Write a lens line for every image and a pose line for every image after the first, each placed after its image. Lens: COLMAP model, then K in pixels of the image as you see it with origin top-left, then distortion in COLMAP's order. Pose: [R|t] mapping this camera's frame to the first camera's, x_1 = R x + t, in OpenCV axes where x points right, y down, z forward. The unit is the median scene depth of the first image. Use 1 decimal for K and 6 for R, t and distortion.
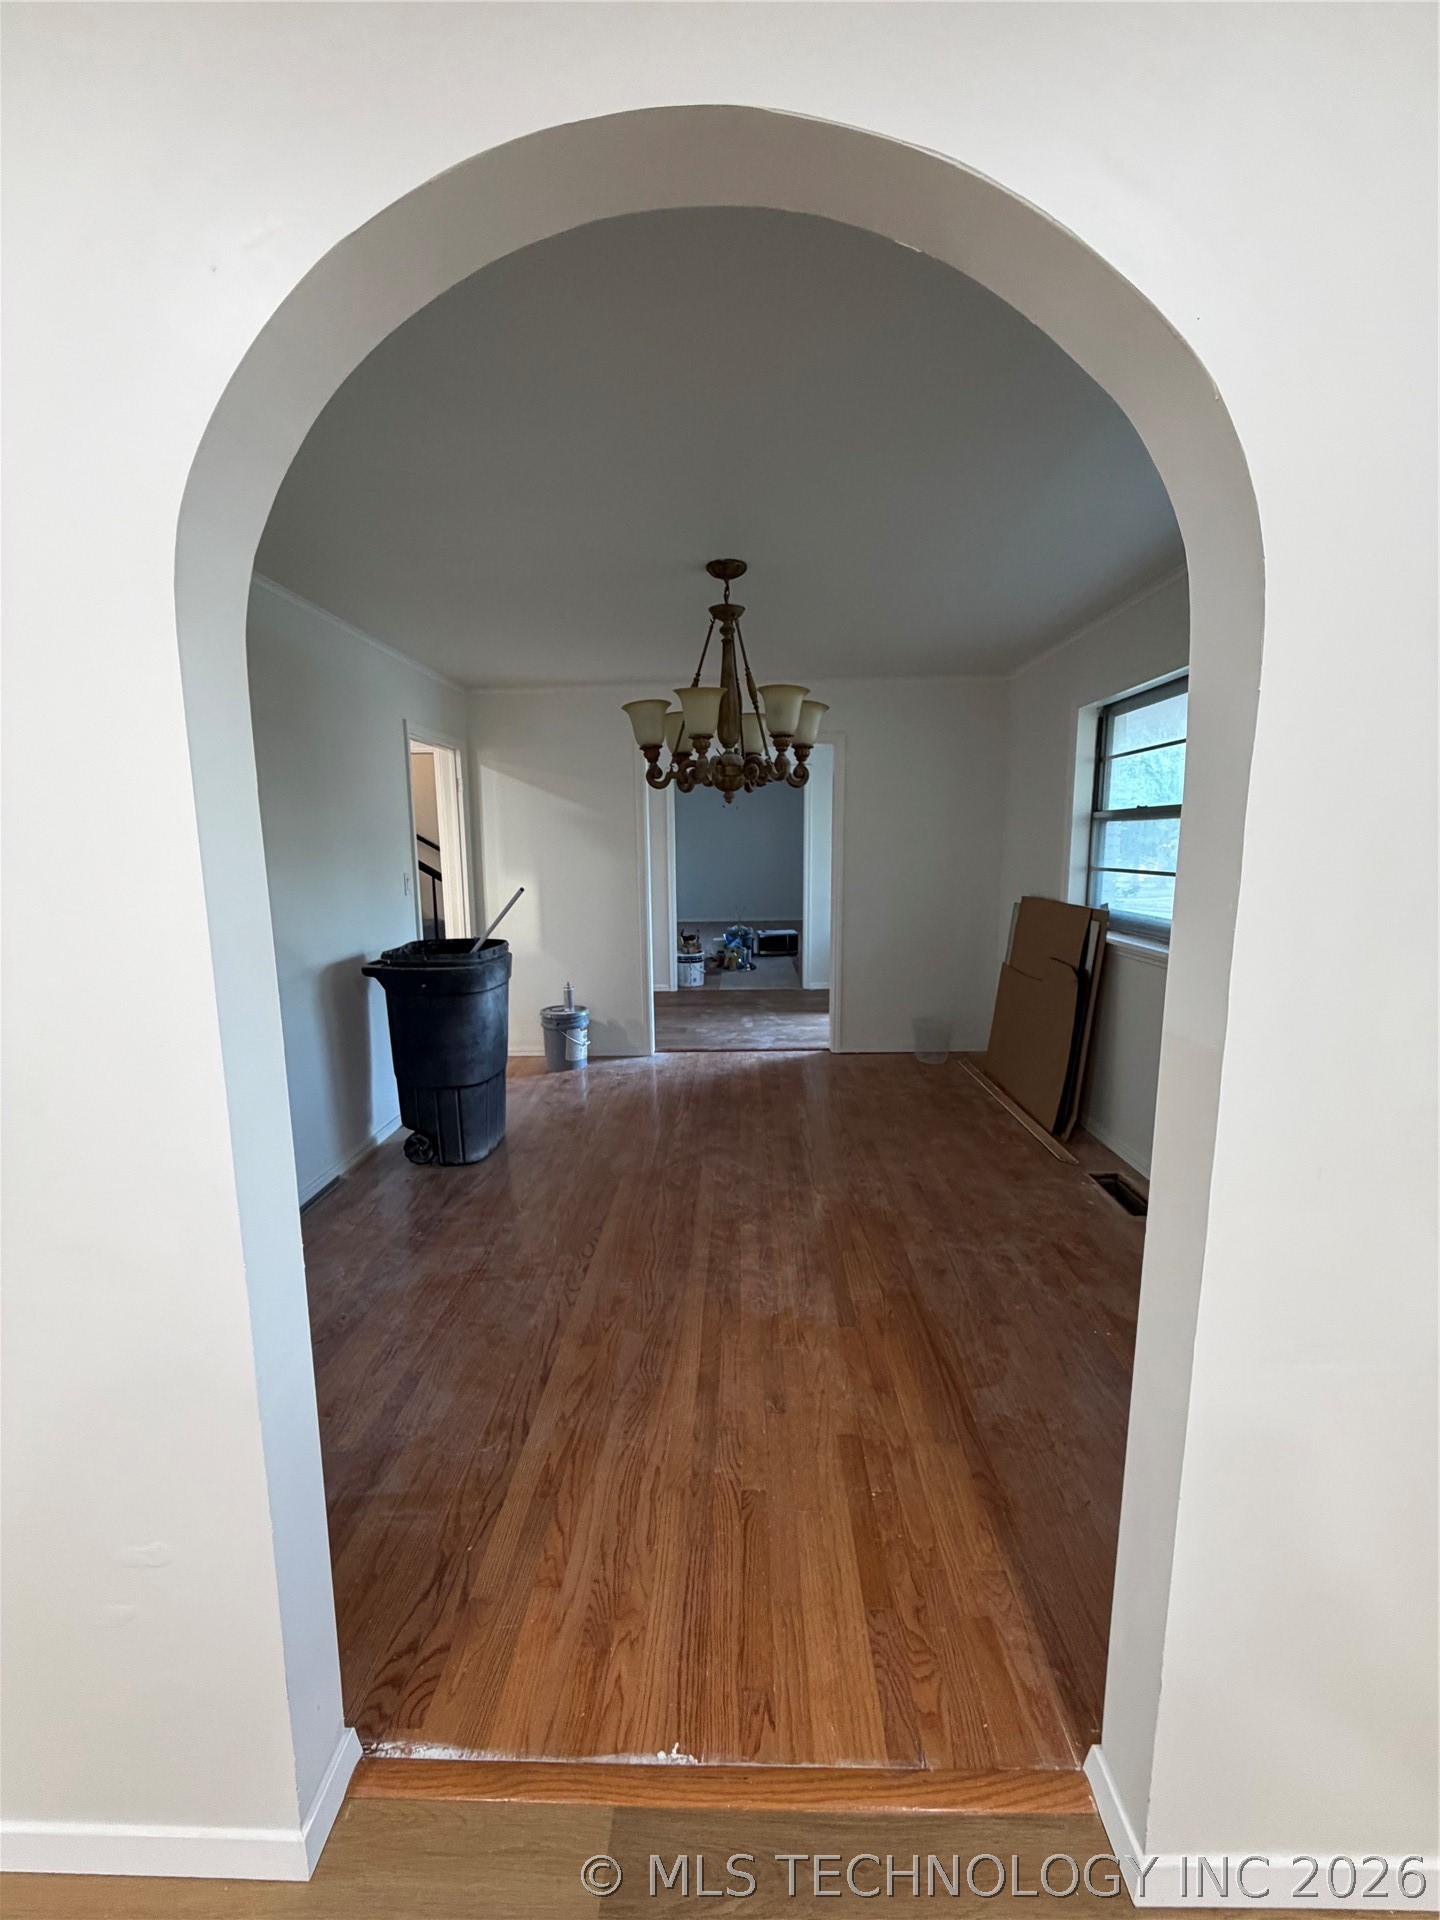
lens RADIAL K [[770.1, 0, 720.6], [0, 770.1, 955.9], [0, 0, 1]] dist [0.001063, -0.000123]
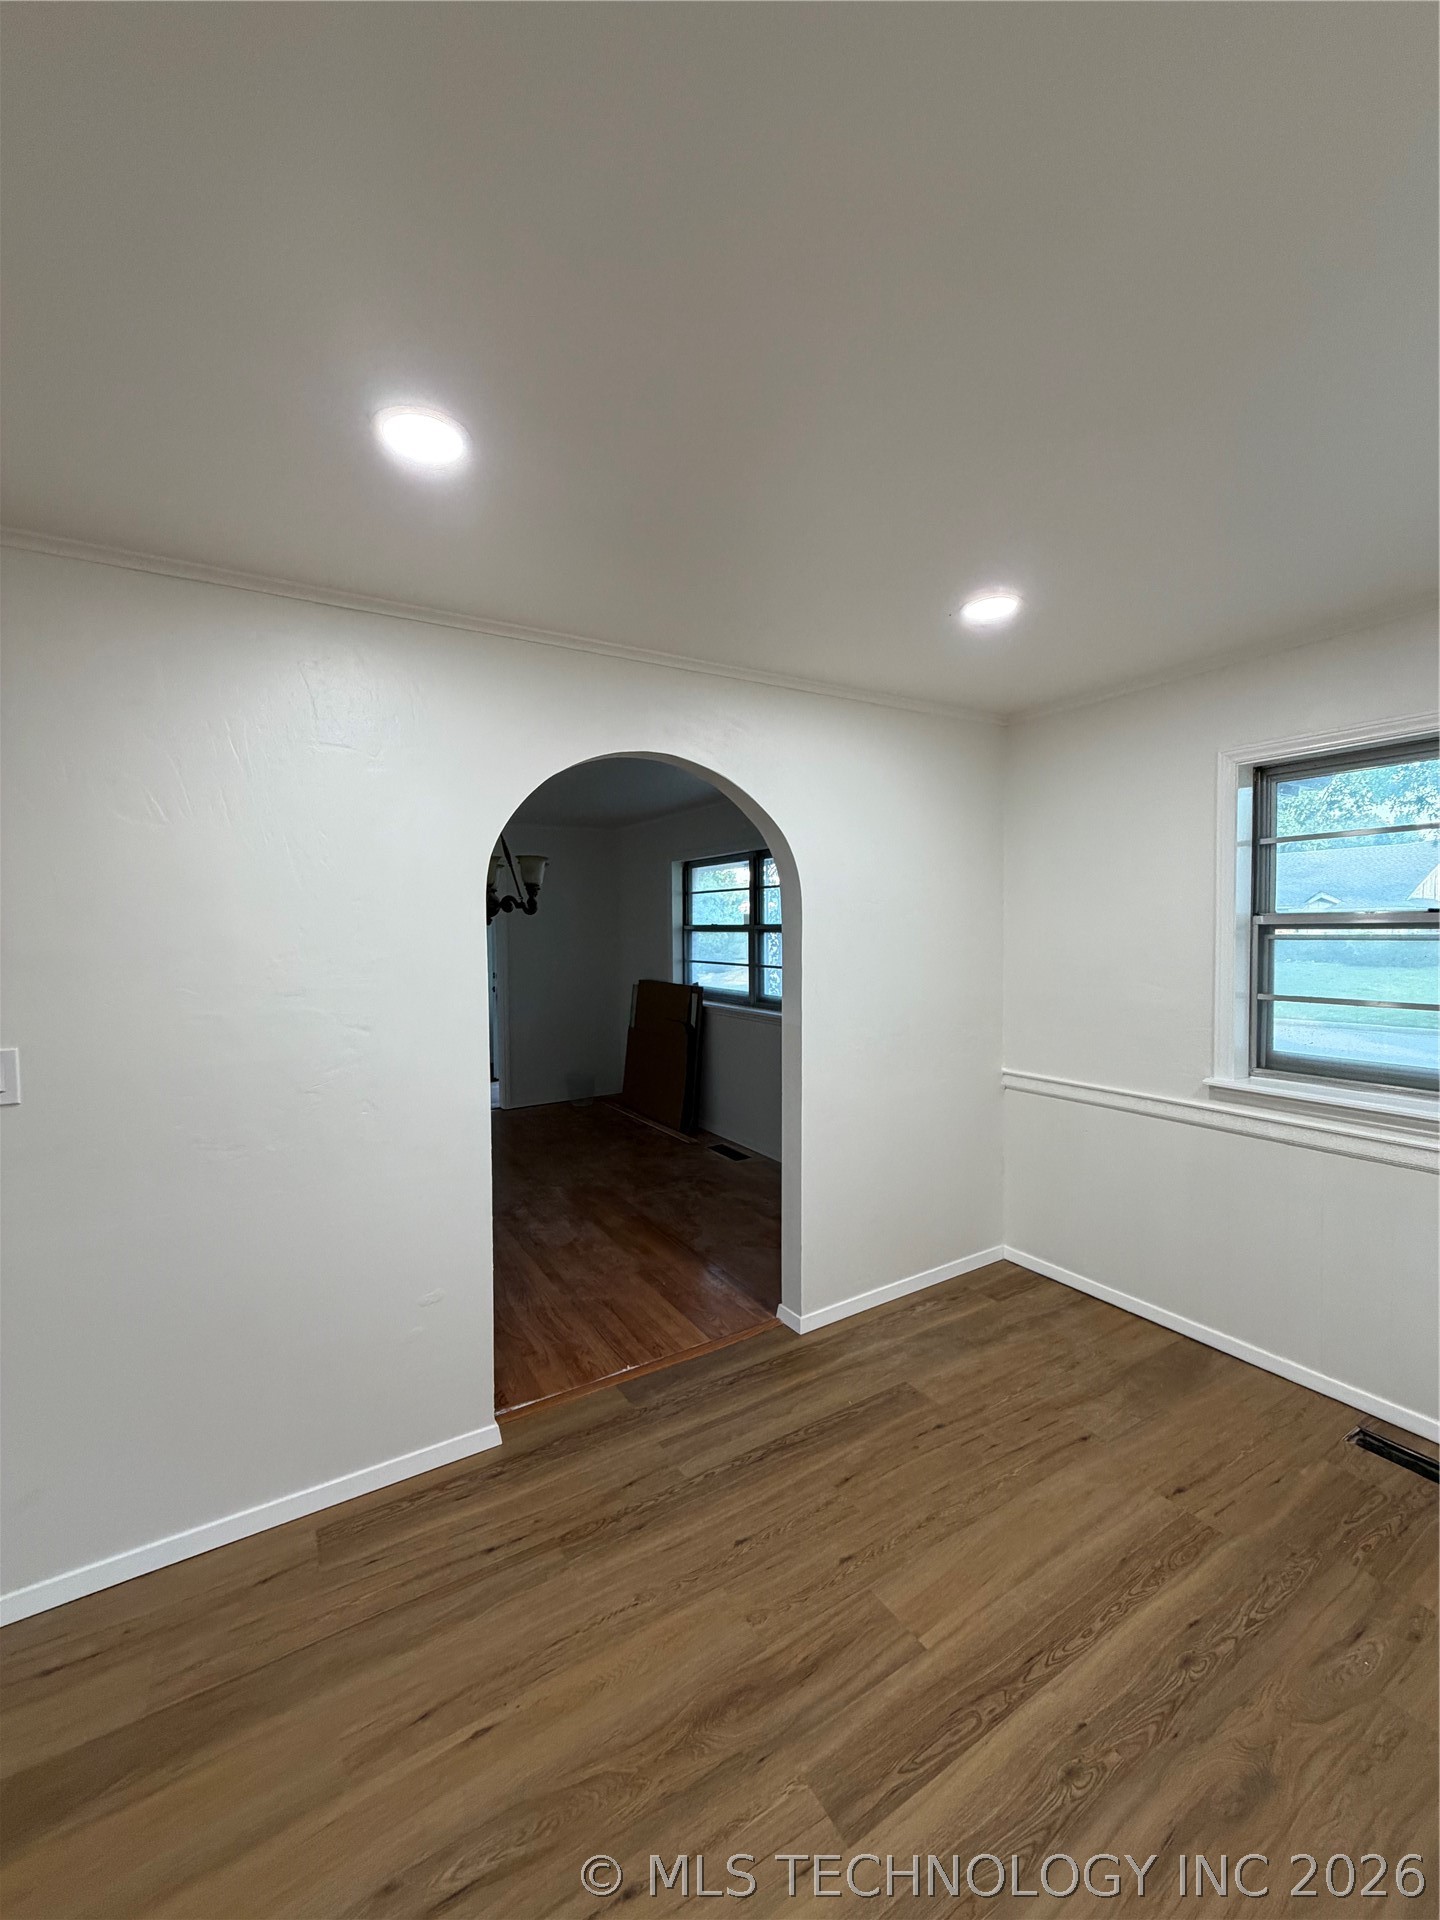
lens RADIAL K [[770.1, 0, 720.6], [0, 770.1, 955.9], [0, 0, 1]] dist [0.001063, -0.000123]
pose [[0.836961, -0.019843, 0.546903, -0.454337], [0.080322, 0.992974, -0.086895, 0.027469], [-0.541337, 0.116656, 0.832674, -0.502732]]
